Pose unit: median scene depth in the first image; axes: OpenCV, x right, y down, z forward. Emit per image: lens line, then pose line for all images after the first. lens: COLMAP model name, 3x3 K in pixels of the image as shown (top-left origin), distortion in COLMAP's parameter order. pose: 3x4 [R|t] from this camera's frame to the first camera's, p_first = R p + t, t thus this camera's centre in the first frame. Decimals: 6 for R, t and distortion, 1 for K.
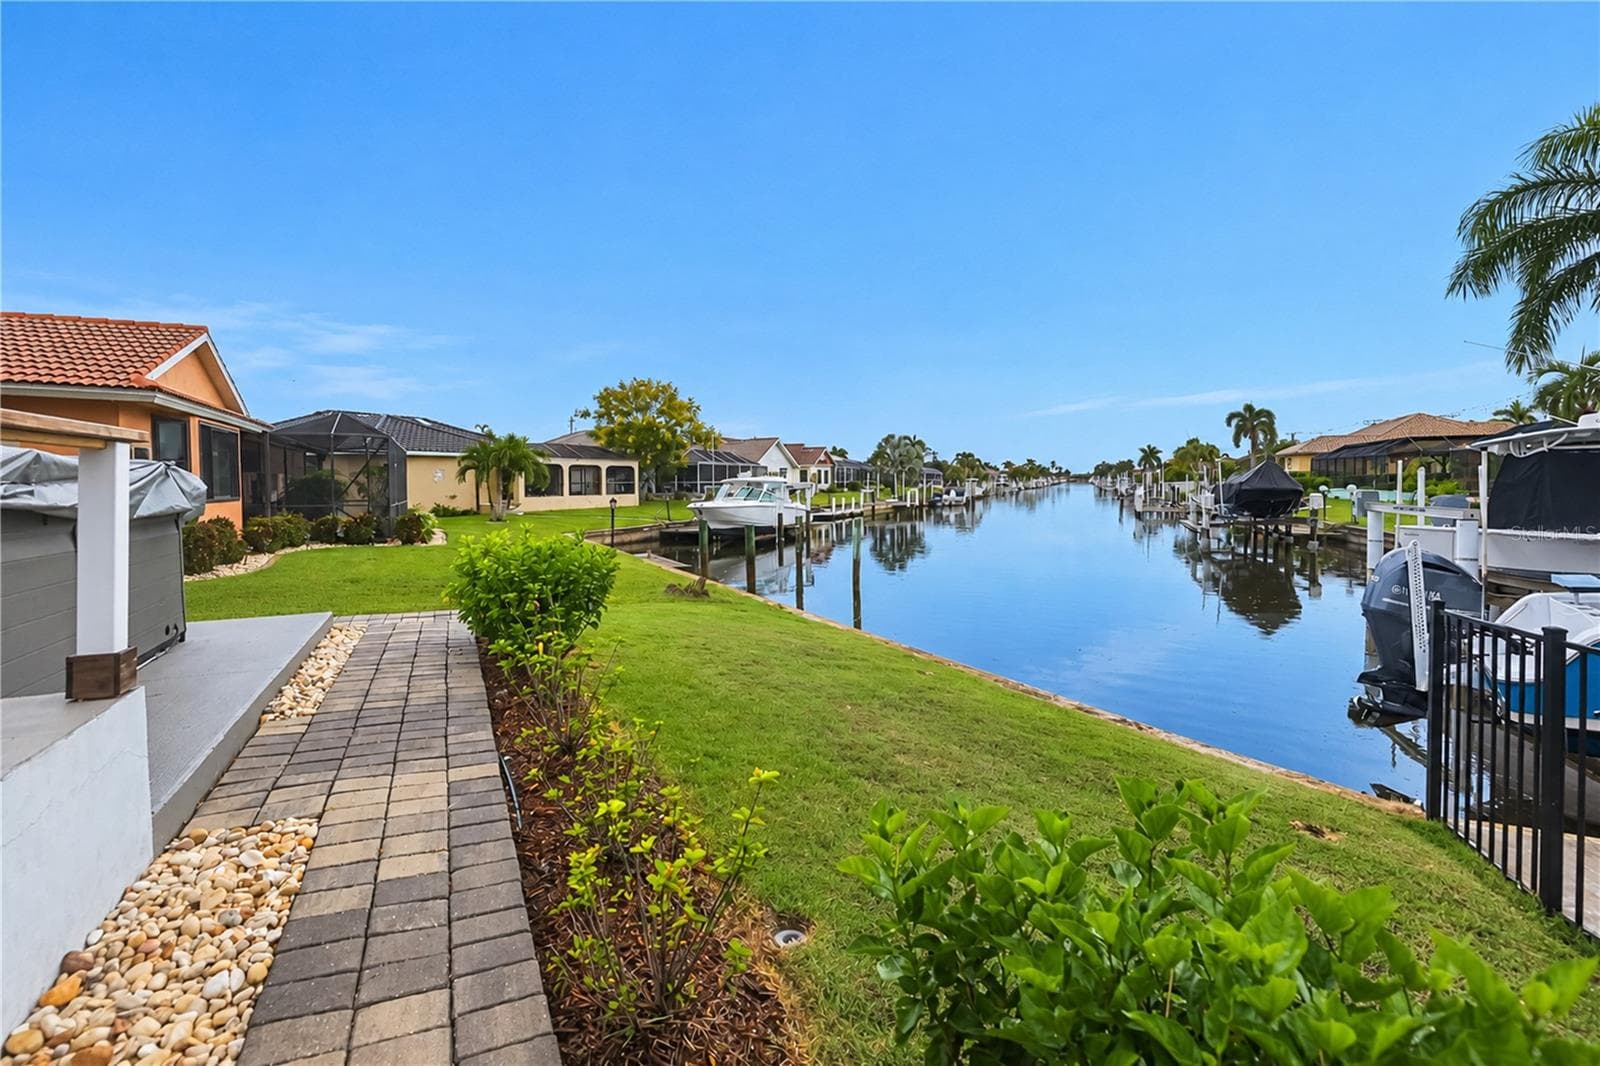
lens RADIAL K [[695.8, 0, 794.2], [0, 695.8, 513.3], [0, 0, 1]] dist [-0.029789, 0.000140]
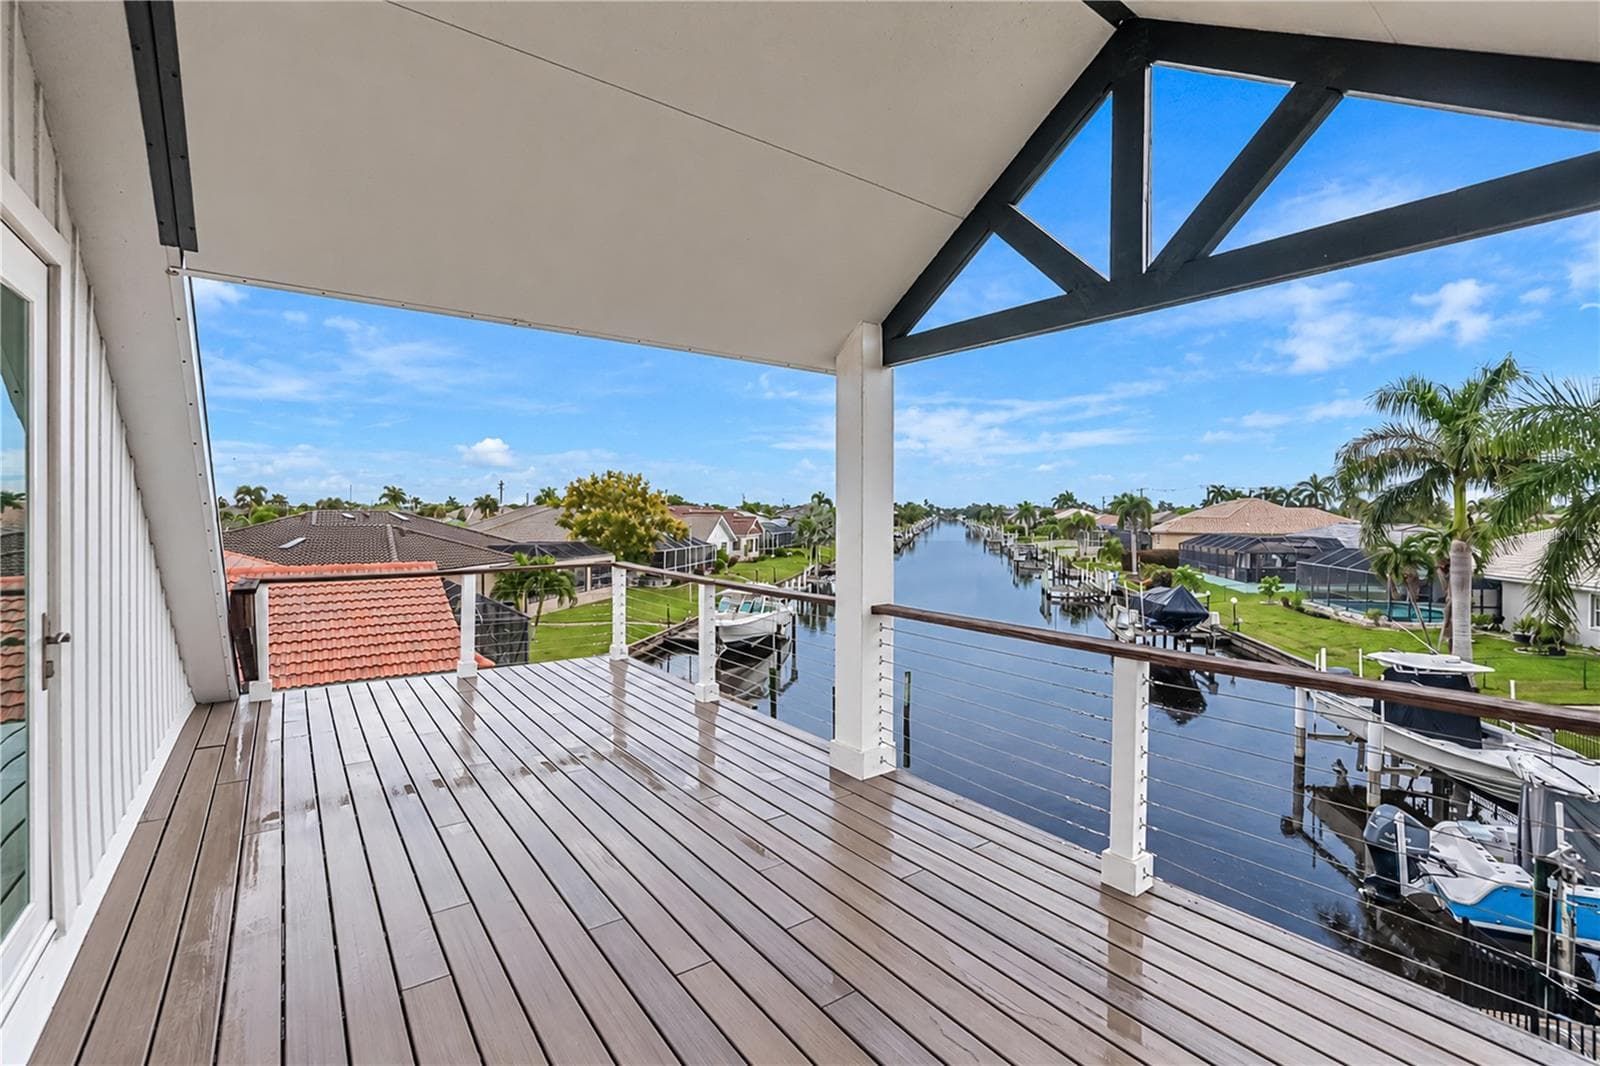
lens RADIAL K [[695.8, 0, 794.2], [0, 695.8, 513.3], [0, 0, 1]] dist [-0.029789, 0.000140]
pose [[0.983161, 0.011310, 0.182391, -0.089722], [-0.004431, 0.999265, -0.038081, -0.060110], [-0.182688, 0.036632, 0.982488, -0.045042]]
